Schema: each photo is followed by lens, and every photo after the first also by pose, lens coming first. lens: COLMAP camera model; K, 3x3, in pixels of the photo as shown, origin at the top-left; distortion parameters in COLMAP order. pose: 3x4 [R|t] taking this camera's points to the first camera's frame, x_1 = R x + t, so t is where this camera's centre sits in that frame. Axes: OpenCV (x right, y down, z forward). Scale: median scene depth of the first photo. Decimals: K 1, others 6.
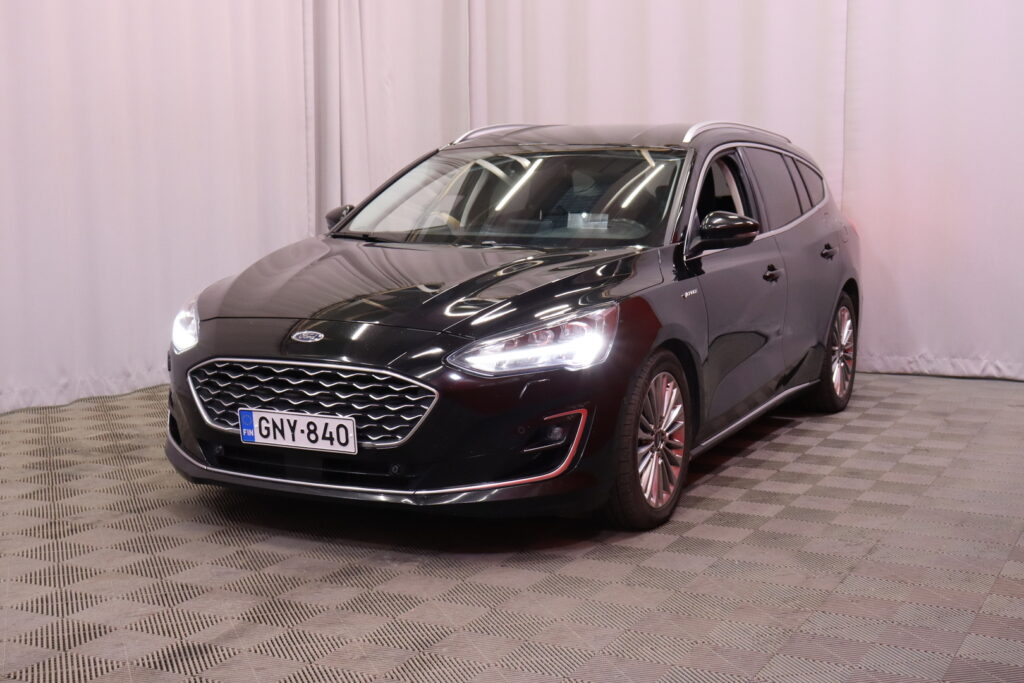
lens RADIAL K [[1505.9, 0, 508.0], [0, 1505.9, 342.2], [0, 0, 1]] dist [-0.002495, 0.000000]
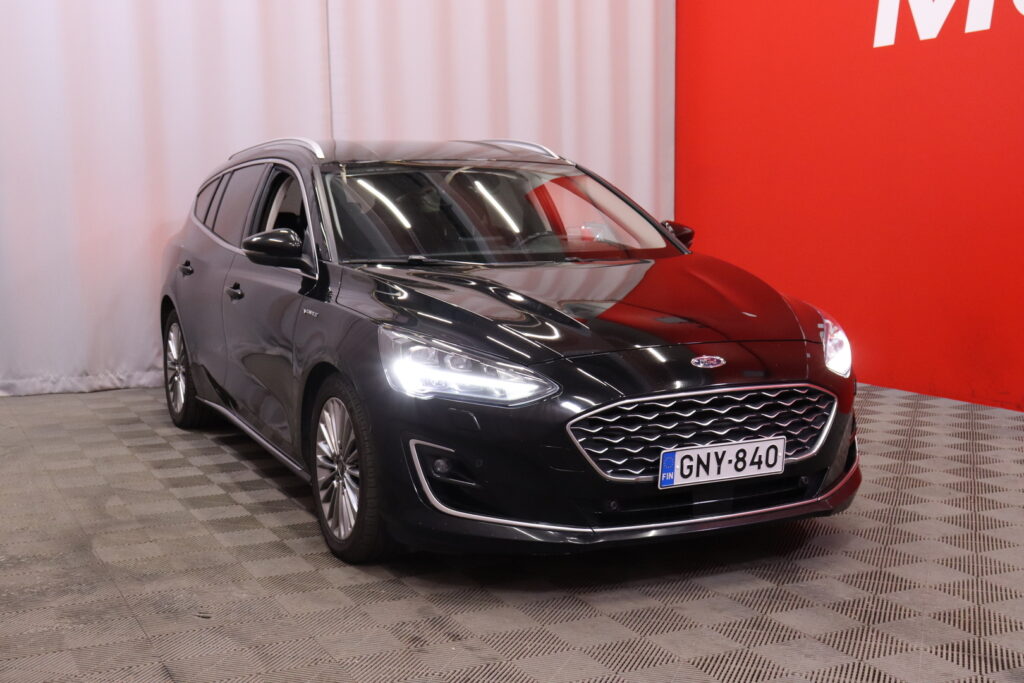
lens RADIAL K [[1442.8, 0, 513.4], [0, 1442.8, 336.7], [0, 0, 1]] dist [-0.050780, 0.000000]
pose [[0.598365, -0.103483, 0.794513, -0.928793], [0.107372, 0.993036, 0.048476, -0.076728], [-0.793997, 0.056302, 0.605309, 0.560430]]
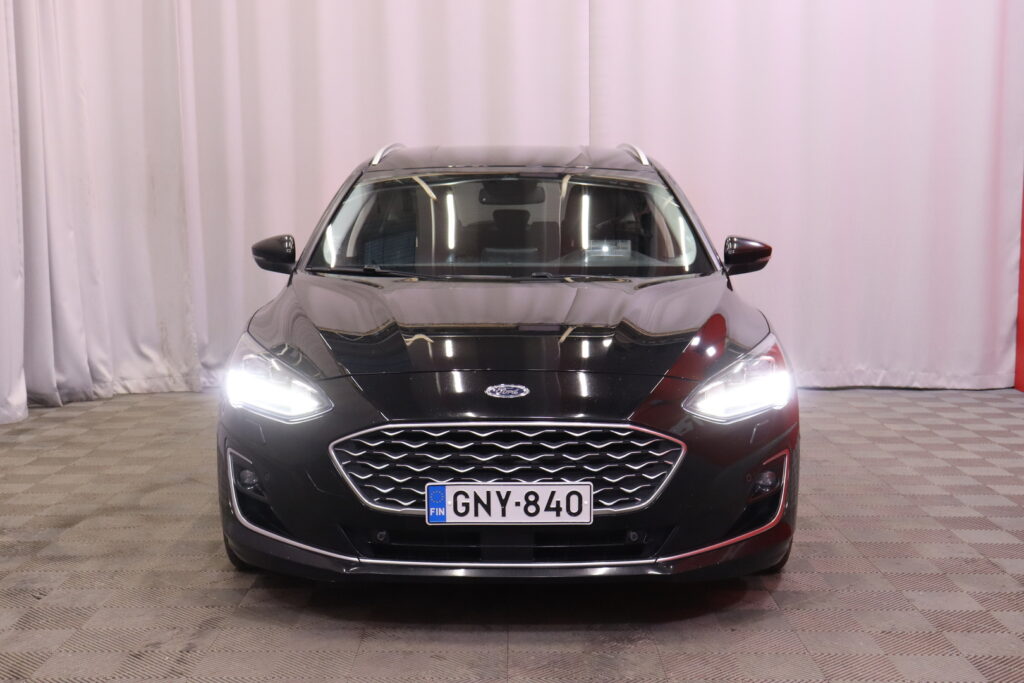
lens RADIAL K [[1505.9, 0, 516.3], [0, 1505.9, 342.6], [0, 0, 1]] dist [-0.002495, 0.000000]
pose [[0.895614, -0.051361, 0.441858, -0.507787], [0.057148, 0.998366, 0.000215, -0.031384], [-0.441146, 0.025059, 0.897085, 0.241652]]
